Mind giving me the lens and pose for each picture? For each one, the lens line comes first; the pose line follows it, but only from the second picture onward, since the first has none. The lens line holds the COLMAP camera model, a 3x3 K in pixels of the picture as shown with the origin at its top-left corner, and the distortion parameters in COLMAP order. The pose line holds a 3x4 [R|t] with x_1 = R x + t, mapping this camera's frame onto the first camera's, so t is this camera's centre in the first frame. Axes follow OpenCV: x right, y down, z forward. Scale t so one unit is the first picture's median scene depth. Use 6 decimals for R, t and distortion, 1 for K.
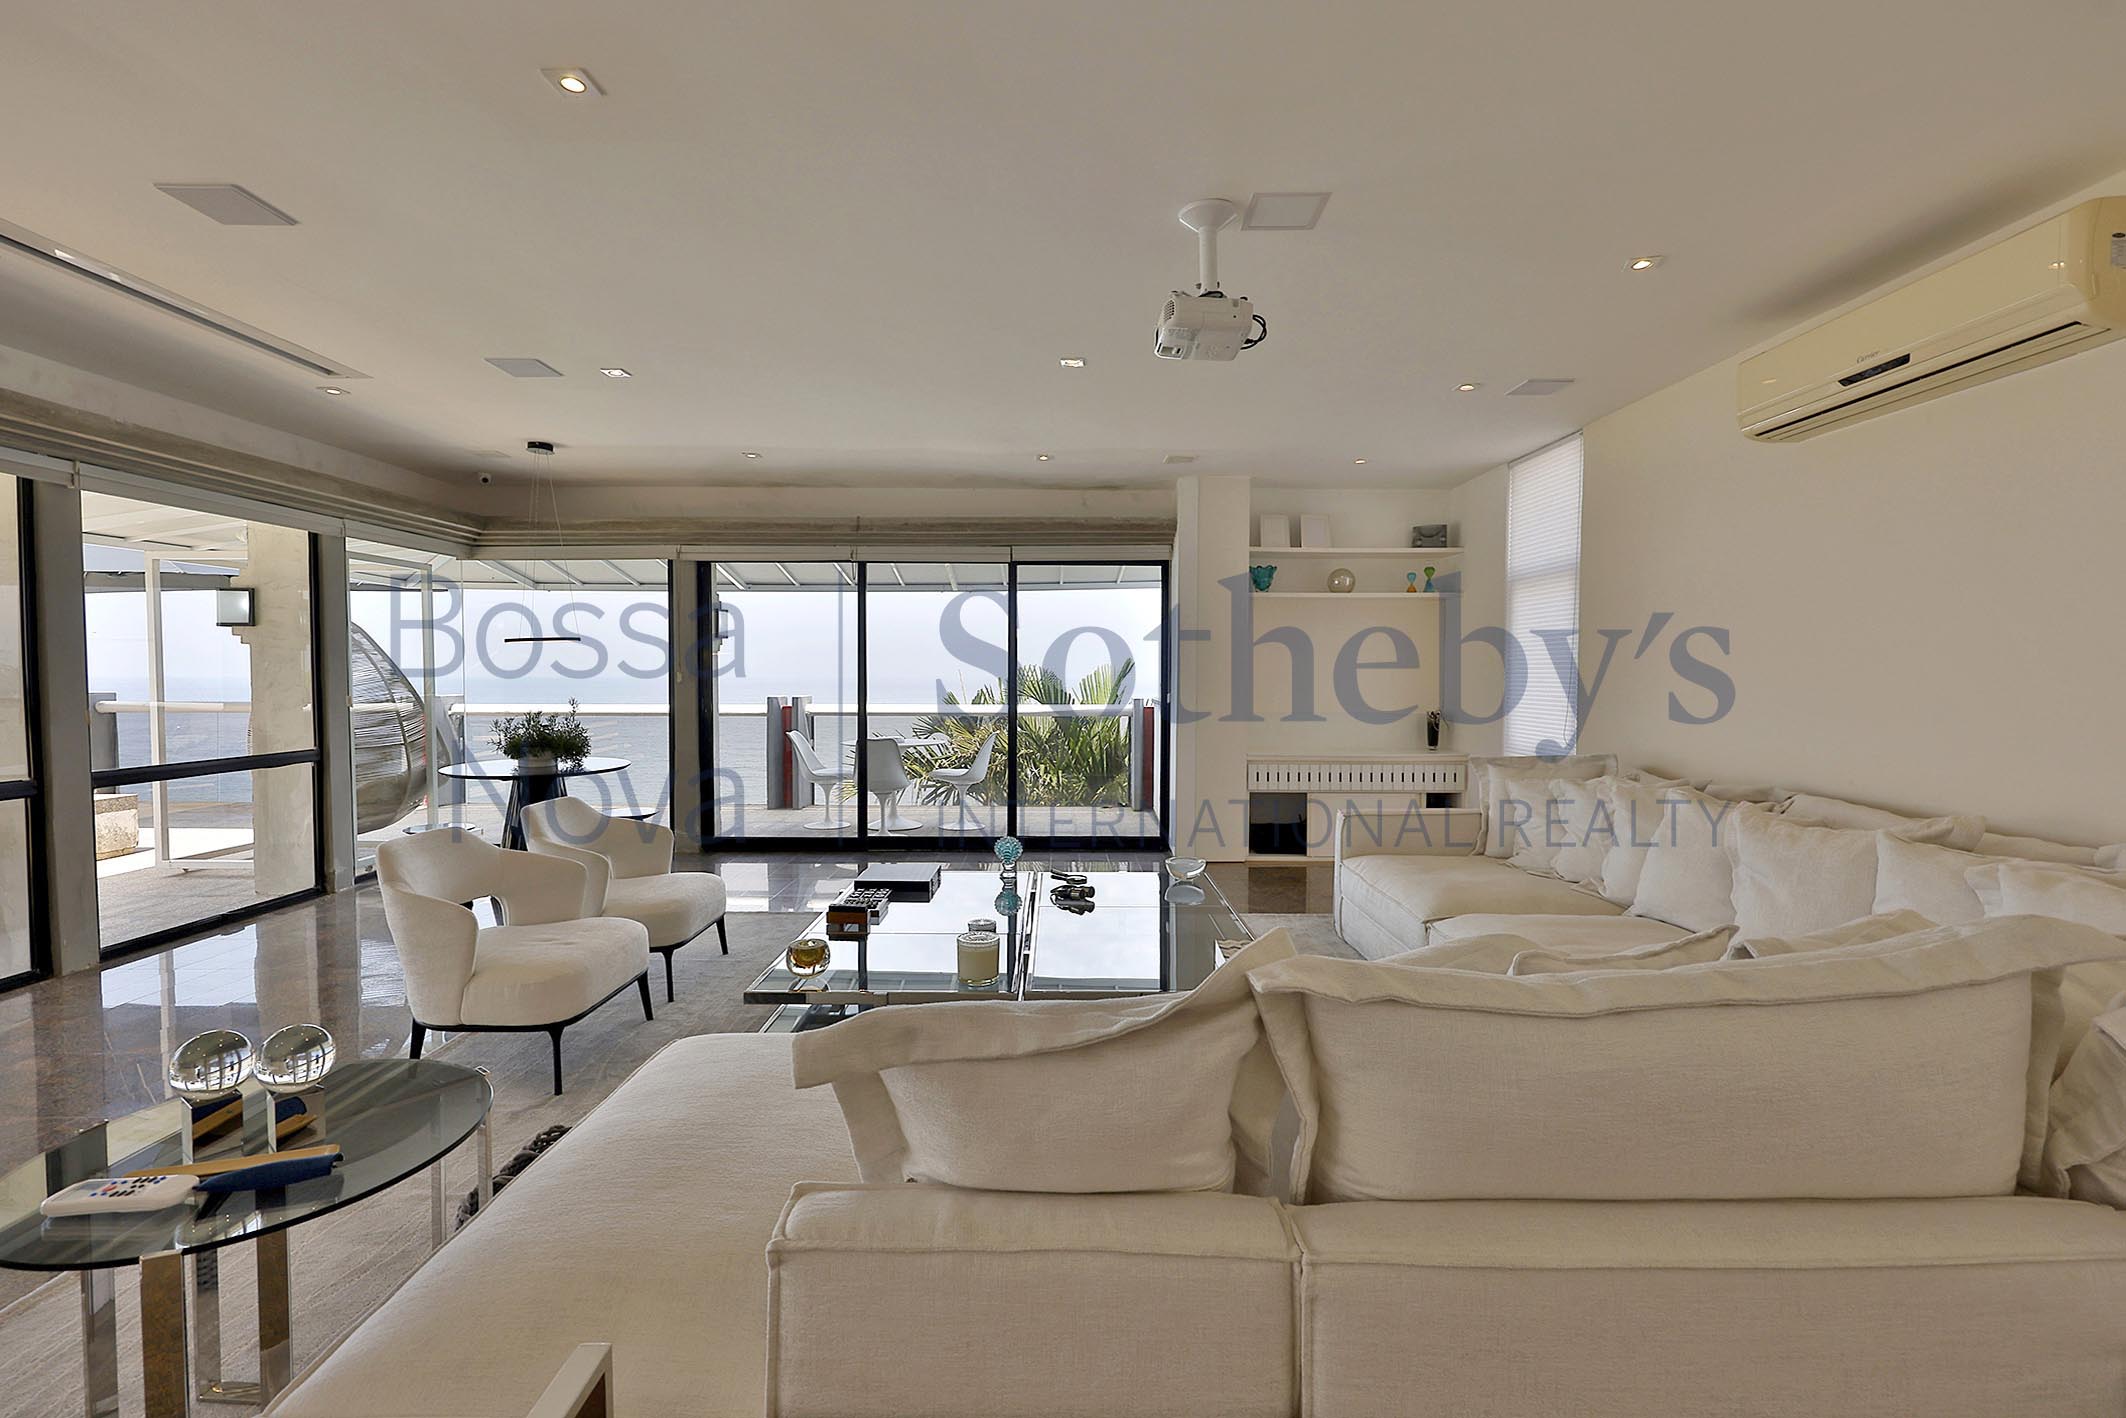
lens RADIAL K [[928.1, 0, 1063.0], [0, 928.1, 709.0], [0, 0, 1]] dist [-0.002026, -0.000209]
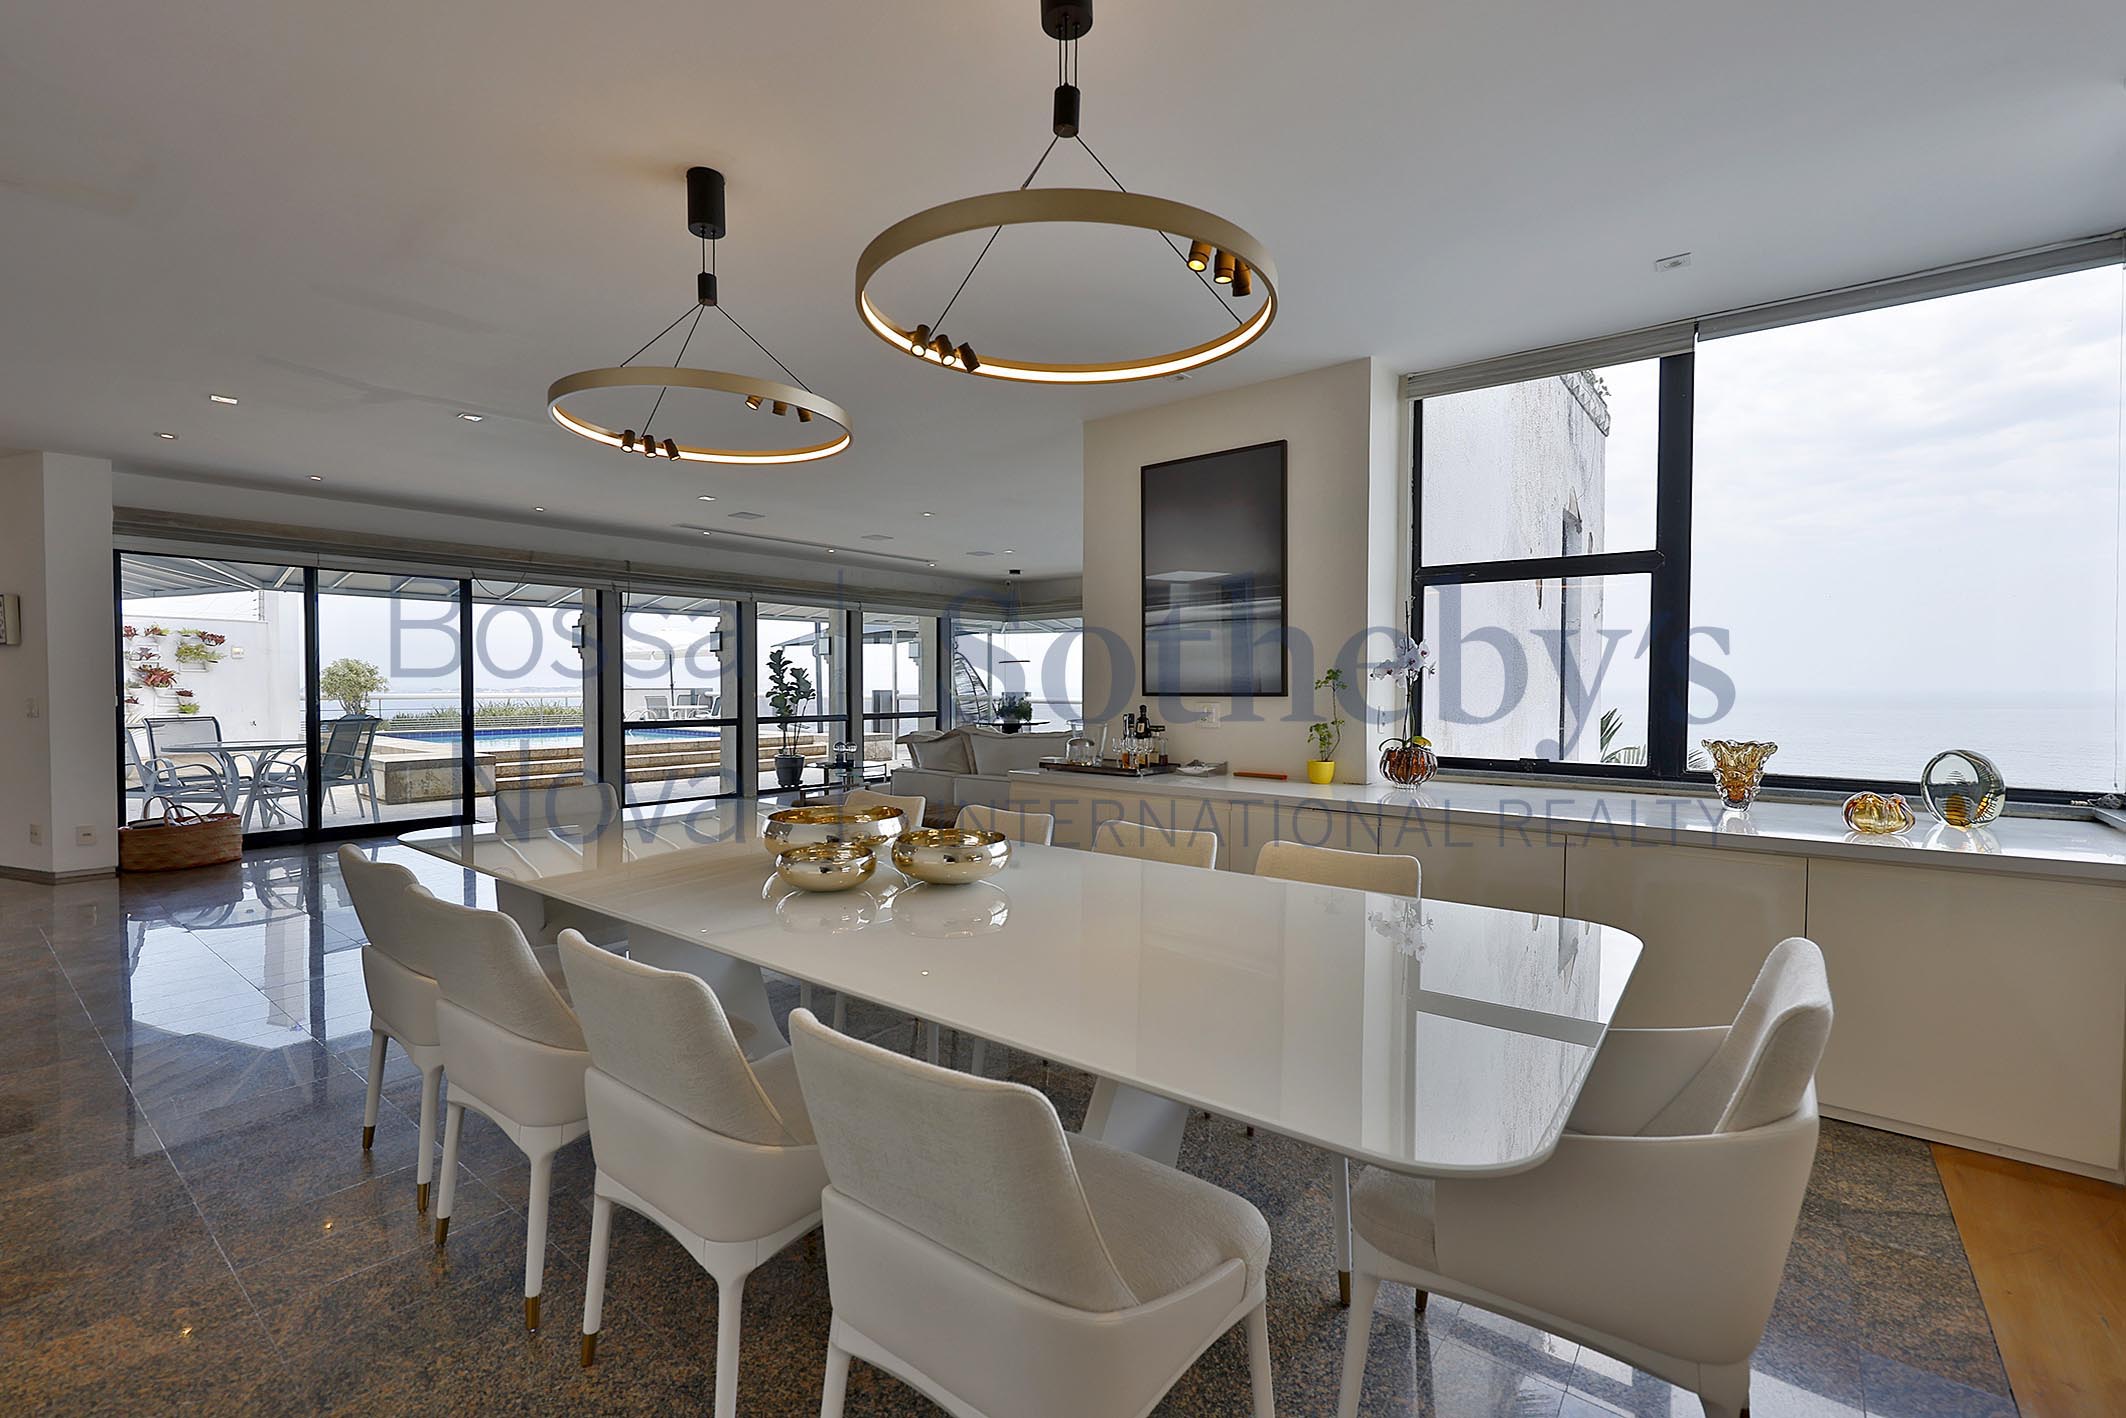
lens RADIAL K [[916.8, 0, 1063.0], [0, 916.8, 709.0], [0, 0, 1]] dist [0.000154, -0.000168]
pose [[0.787692, 0.016730, -0.615842, 0.791387], [-0.022281, 0.999751, -0.001340, 0.033124], [0.615666, 0.014777, 0.787868, -0.565437]]
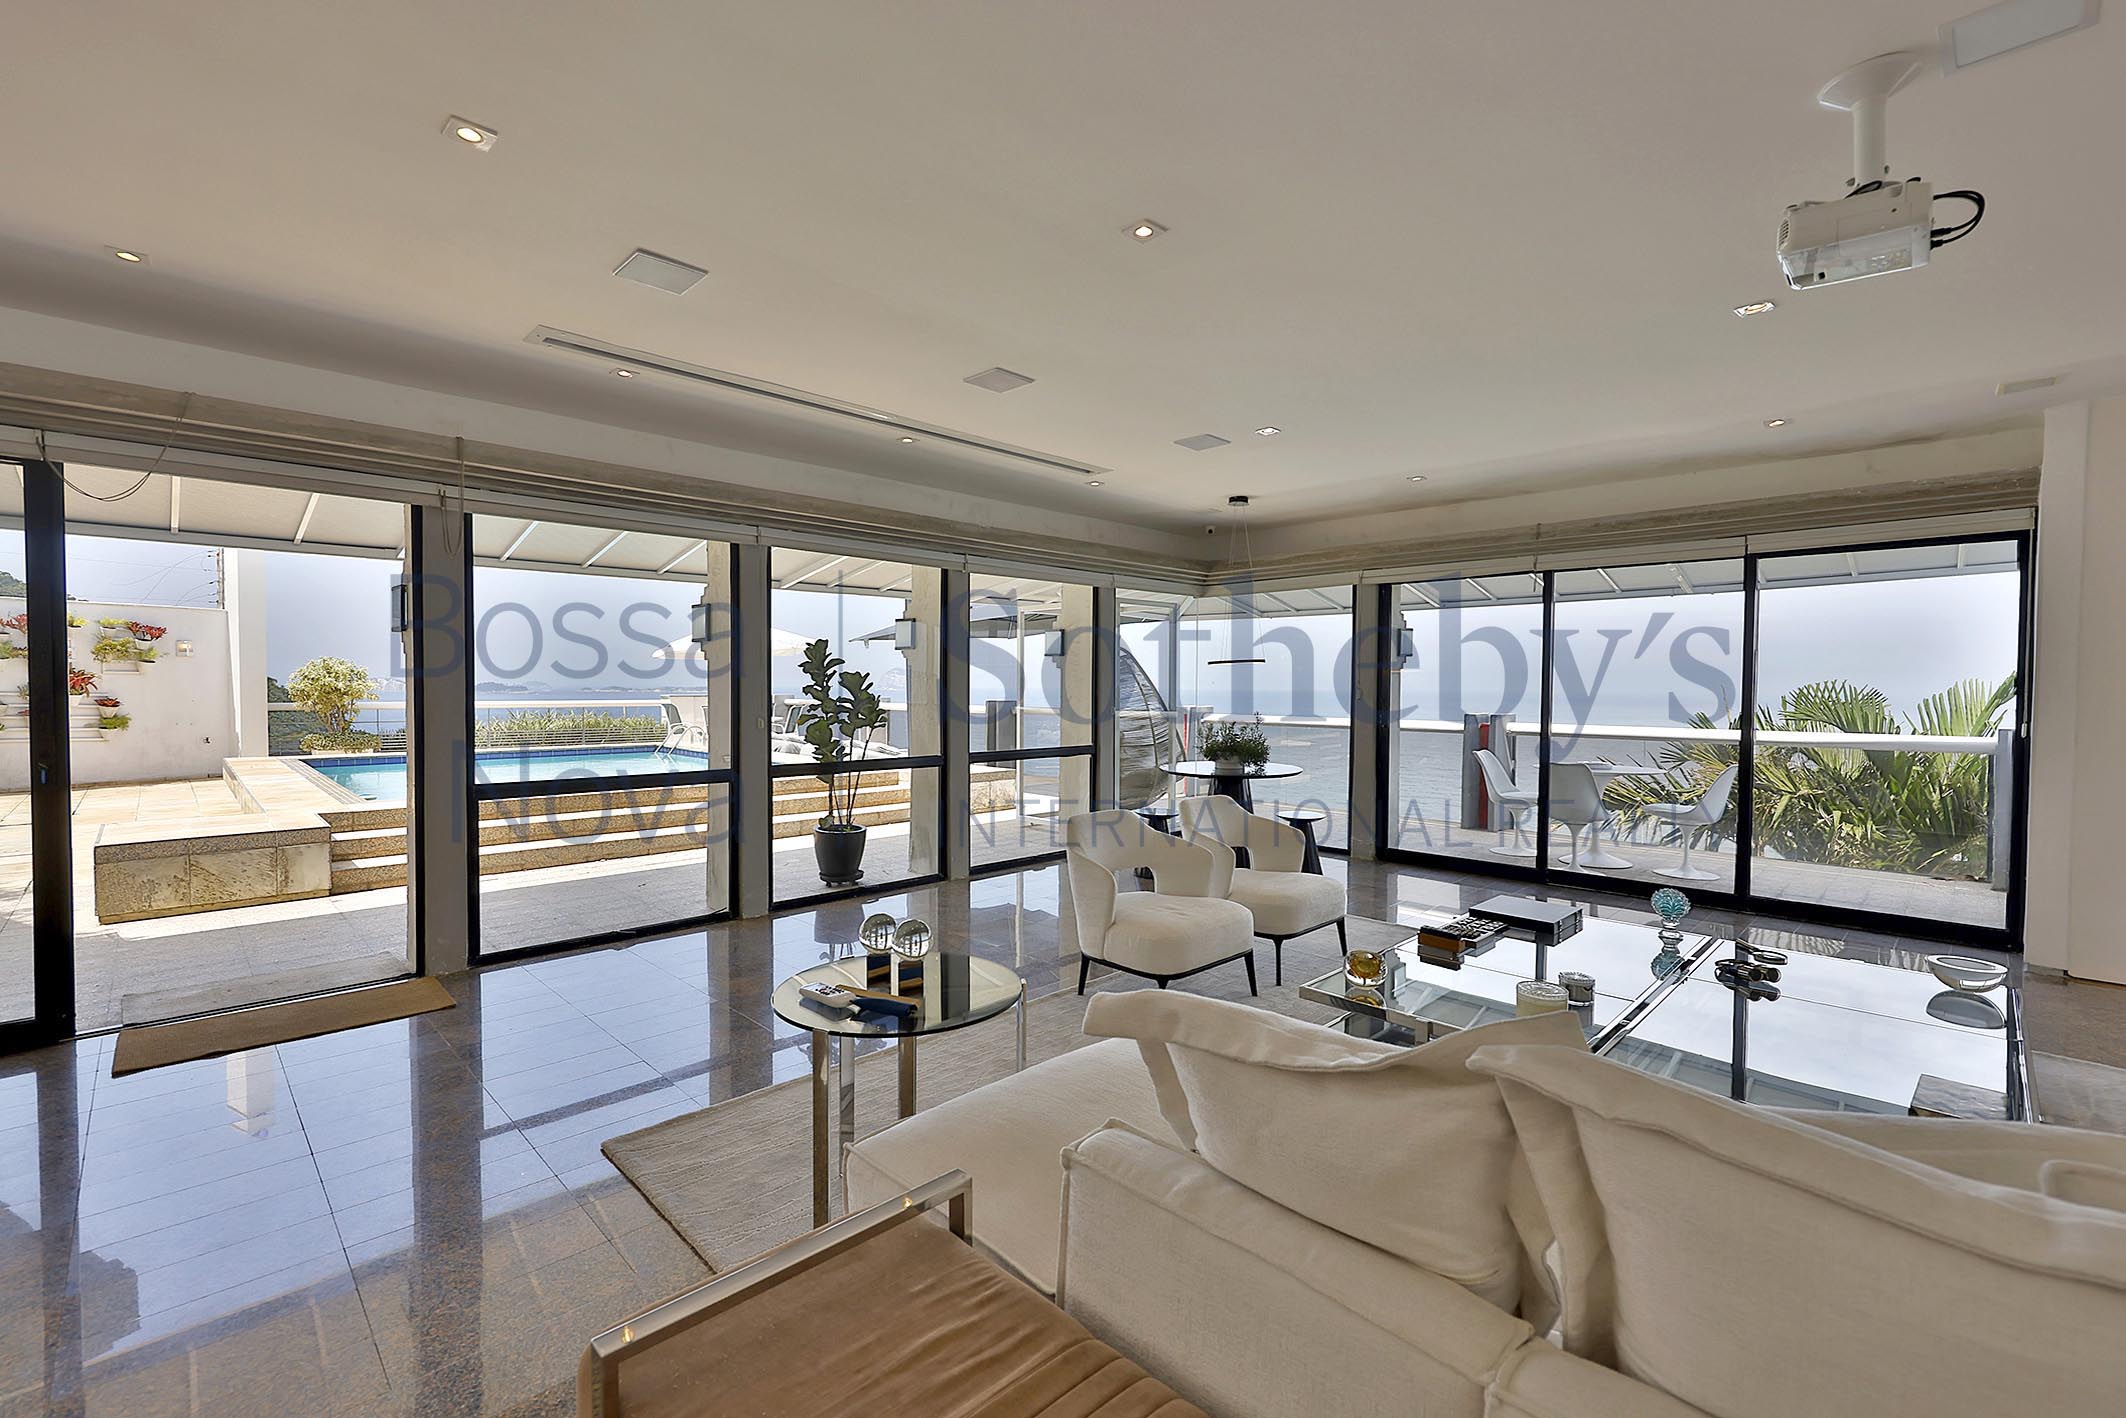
lens RADIAL K [[913.2, 0, 1063.0], [0, 913.2, 709.0], [0, 0, 1]] dist [0.002396, -0.000109]
pose [[0.704900, 0.020278, -0.709017, 0.107837], [-0.030782, 0.999524, -0.002016, -0.005009], [0.708639, 0.023246, 0.705189, 0.018889]]
